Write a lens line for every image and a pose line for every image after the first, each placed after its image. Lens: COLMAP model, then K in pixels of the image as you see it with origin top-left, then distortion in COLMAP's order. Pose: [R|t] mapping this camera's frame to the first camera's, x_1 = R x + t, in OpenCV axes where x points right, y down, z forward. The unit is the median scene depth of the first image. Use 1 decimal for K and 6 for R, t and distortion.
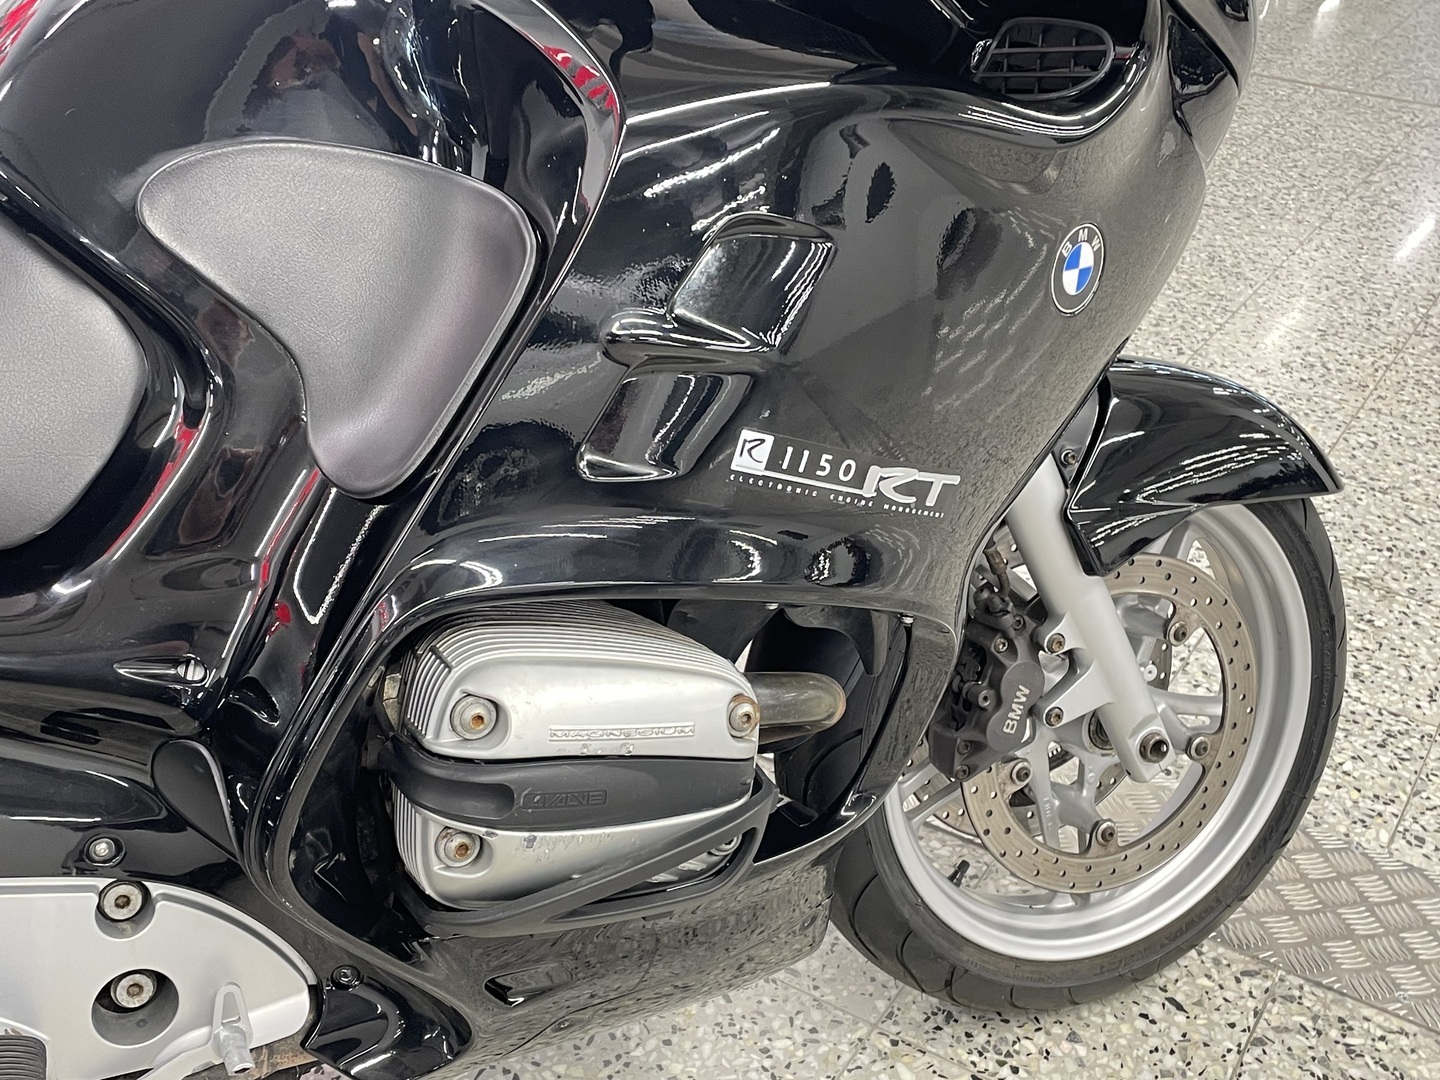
lens RADIAL K [[1652.3, 0, 718.9], [0, 1652.3, 542.4], [0, 0, 1]] dist [0.063047, 0.000000]
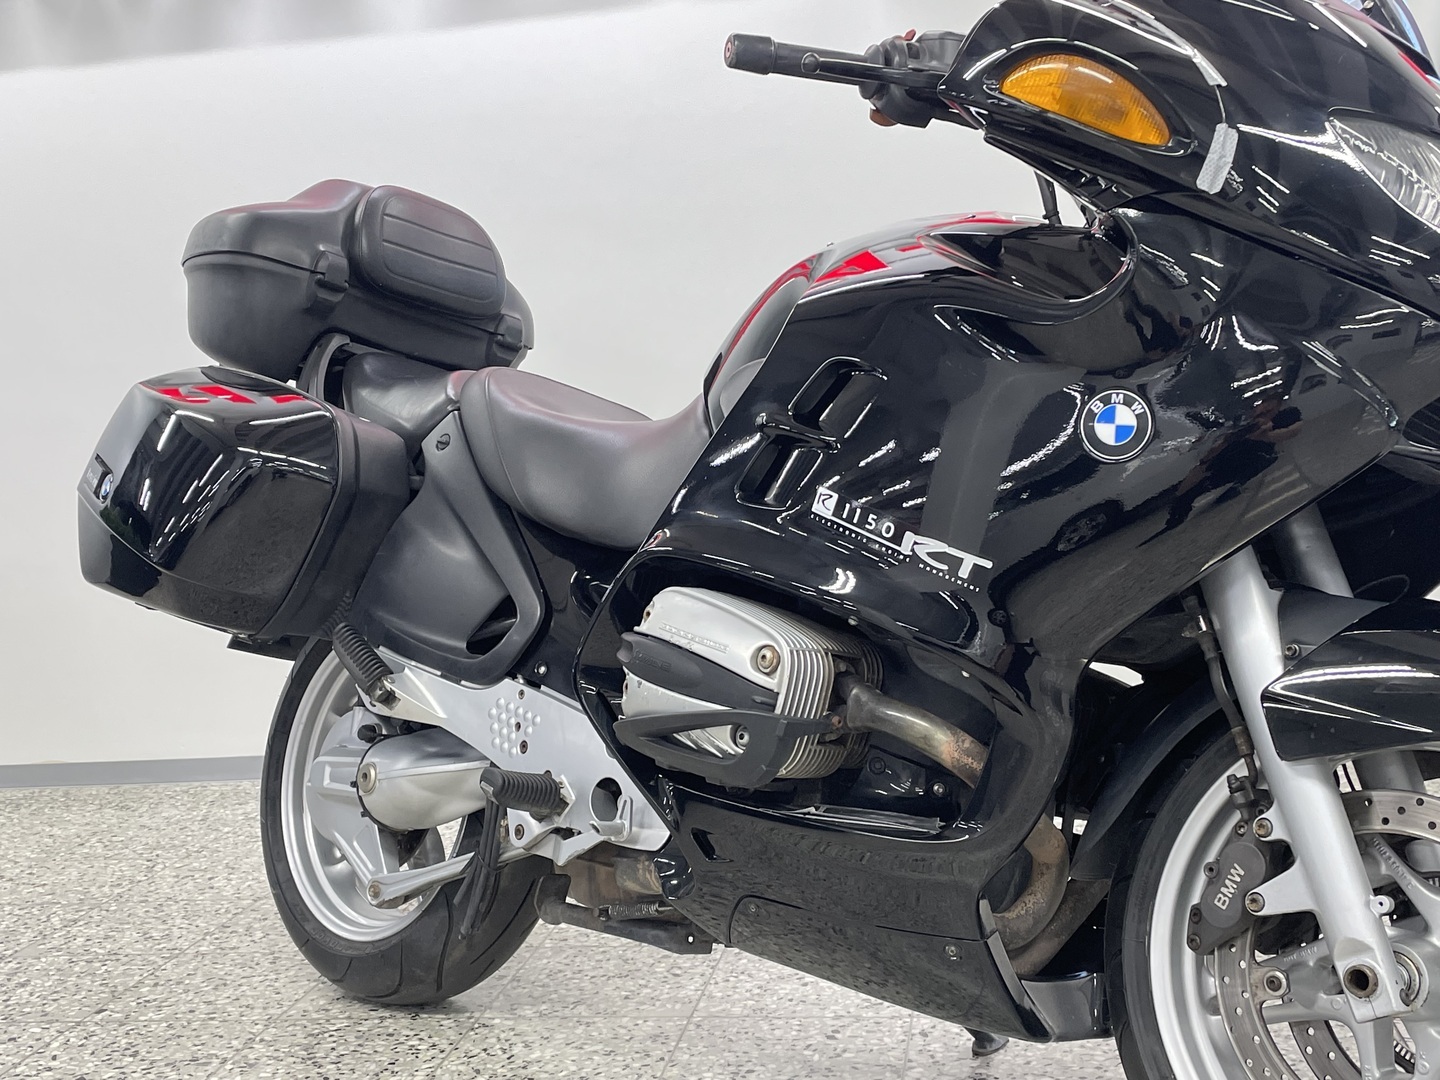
lens RADIAL K [[1652.3, 0, 729.5], [0, 1652.3, 567.1], [0, 0, 1]] dist [0.063047, 0.000000]
pose [[0.381131, 0.017312, -0.924359, 1.378636], [-0.383226, 0.912842, -0.140915, 0.248111], [0.841354, 0.407945, 0.354547, 0.355625]]
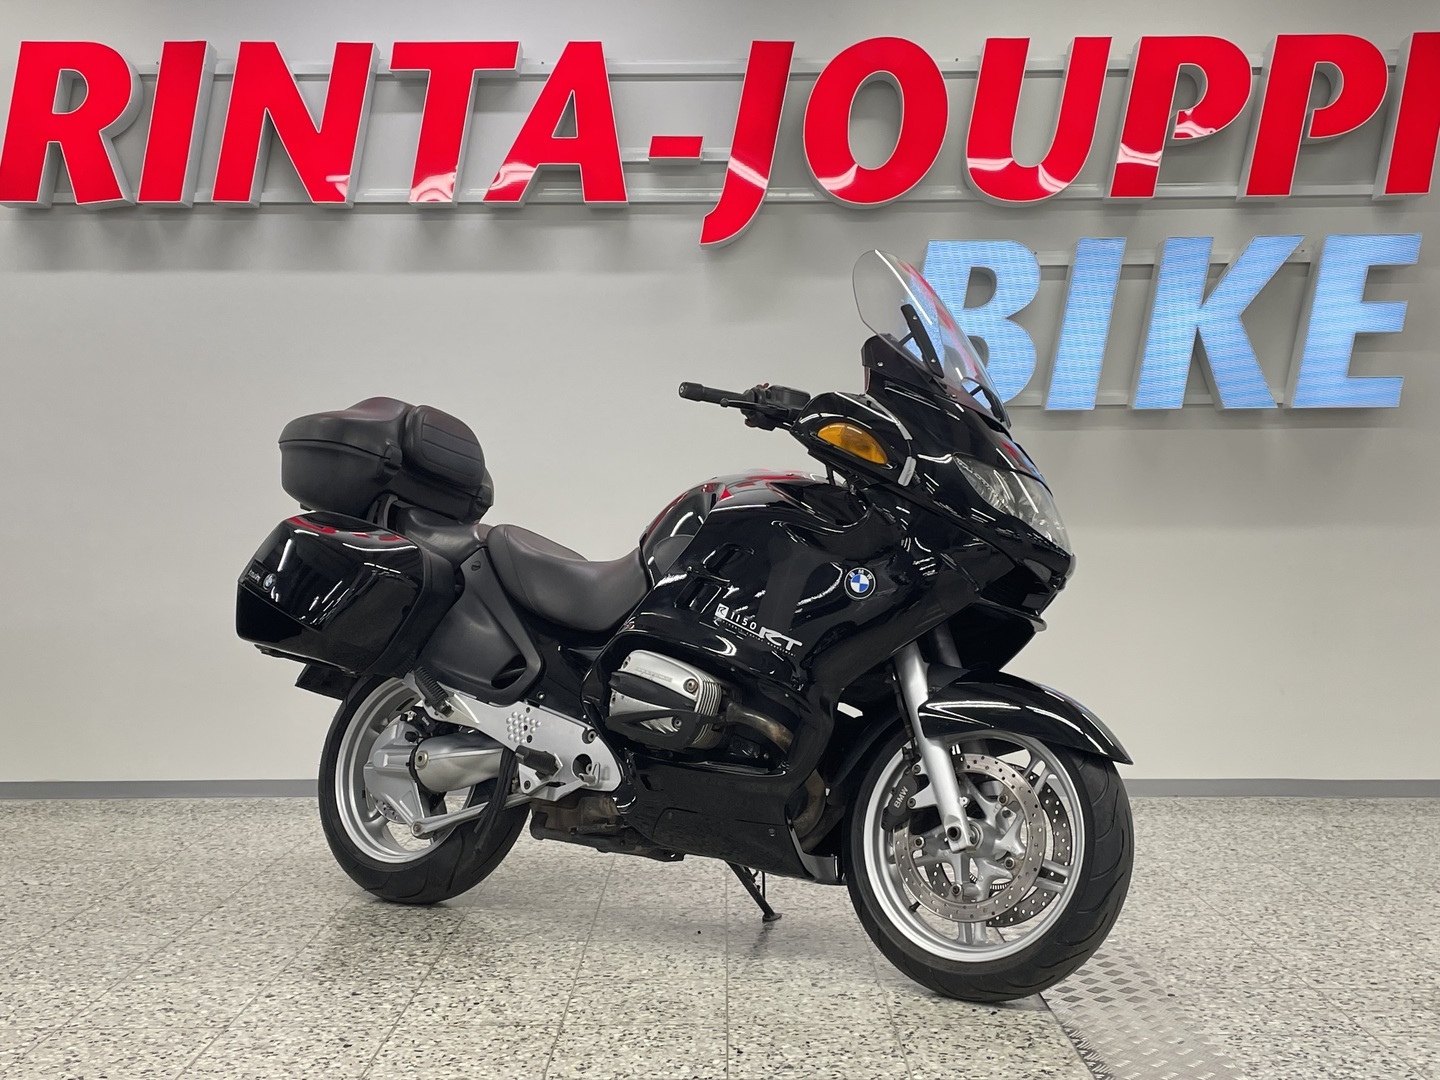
lens RADIAL K [[1652.3, 0, 725.7], [0, 1652.3, 534.5], [0, 0, 1]] dist [0.063047, 0.000000]
pose [[0.533249, -0.039186, -0.845050, 2.676434], [-0.396070, 0.871115, -0.290324, 0.728766], [0.747512, 0.489514, 0.449001, -0.534627]]
